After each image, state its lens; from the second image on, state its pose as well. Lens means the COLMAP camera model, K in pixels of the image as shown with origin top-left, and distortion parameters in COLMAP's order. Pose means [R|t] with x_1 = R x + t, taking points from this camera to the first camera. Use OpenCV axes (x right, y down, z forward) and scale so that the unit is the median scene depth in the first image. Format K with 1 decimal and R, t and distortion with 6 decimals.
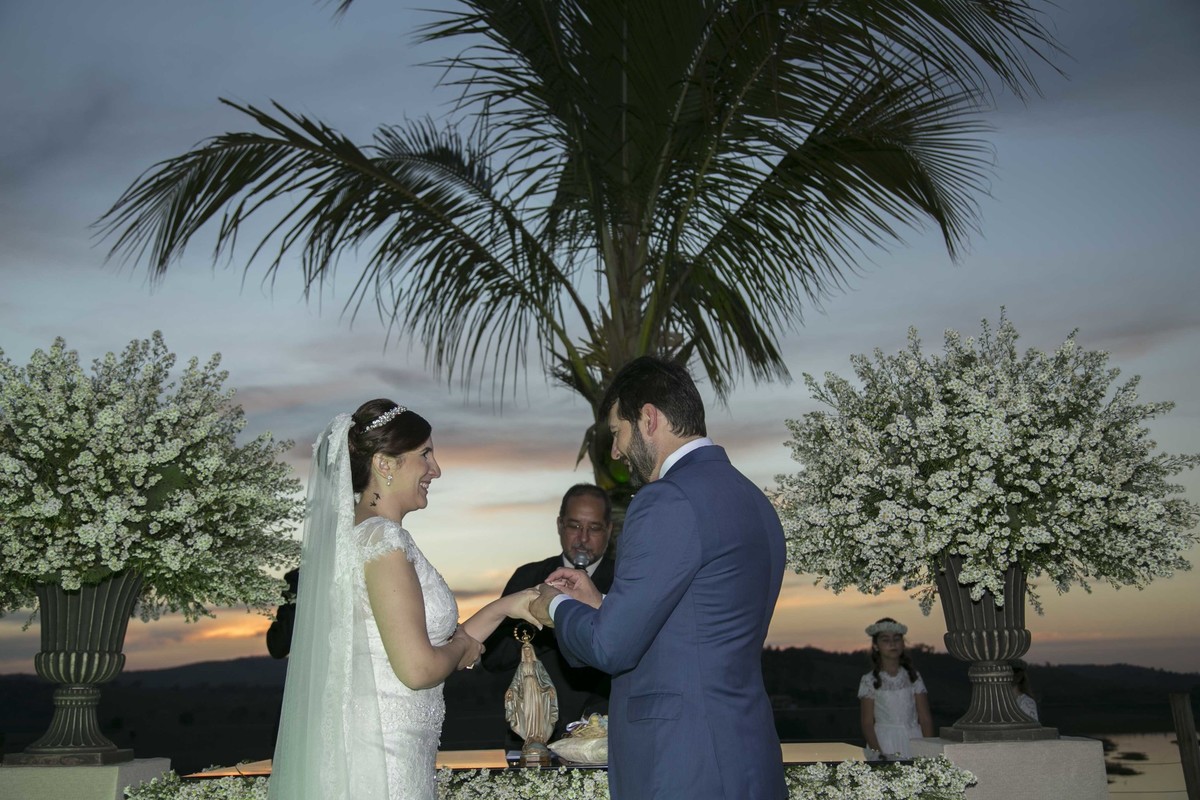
lens RADIAL K [[1235.2, 0, 602.5], [0, 1235.2, 415.9], [0, 0, 1]] dist [0.048340, 0.000000]
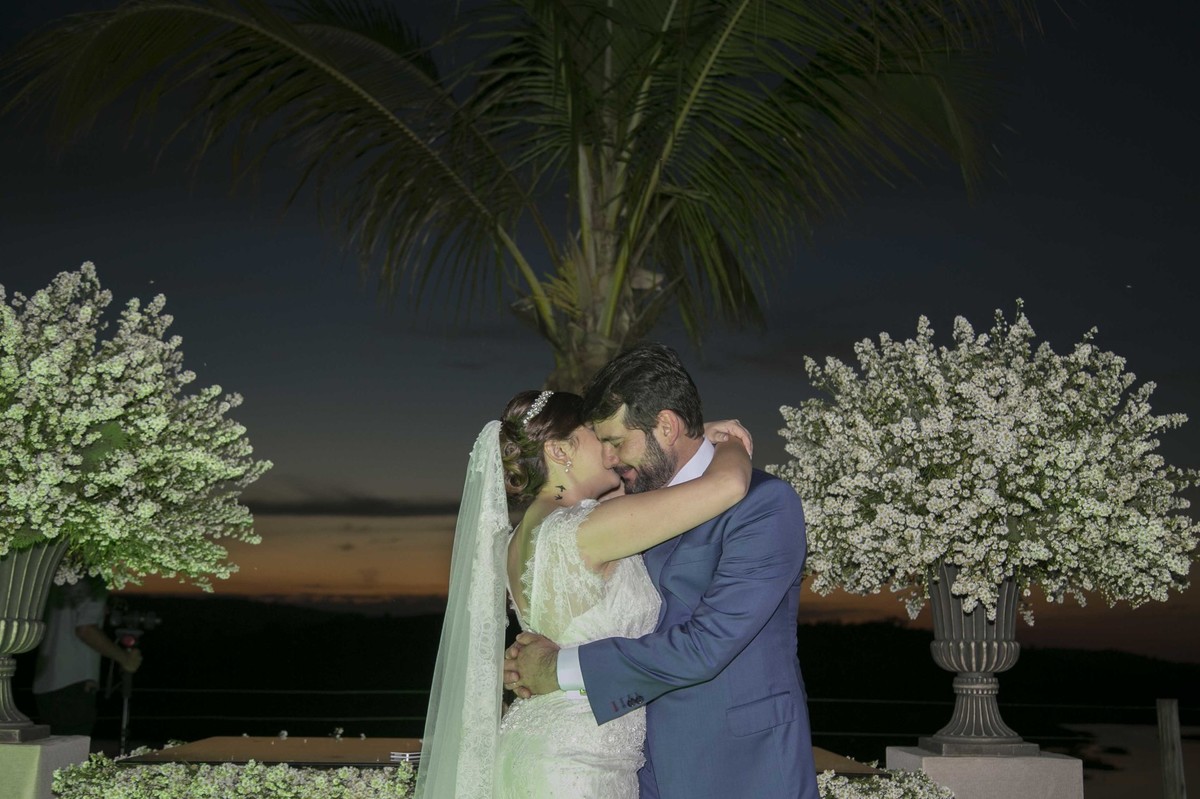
lens RADIAL K [[1495.2, 0, 640.2], [0, 1495.2, 434.6], [0, 0, 1]] dist [0.076821, 0.000000]
pose [[0.995246, 0.056549, 0.079294, -0.049333], [-0.062750, 0.994975, 0.078021, -0.060502], [-0.074483, -0.082626, 0.993793, -0.120696]]
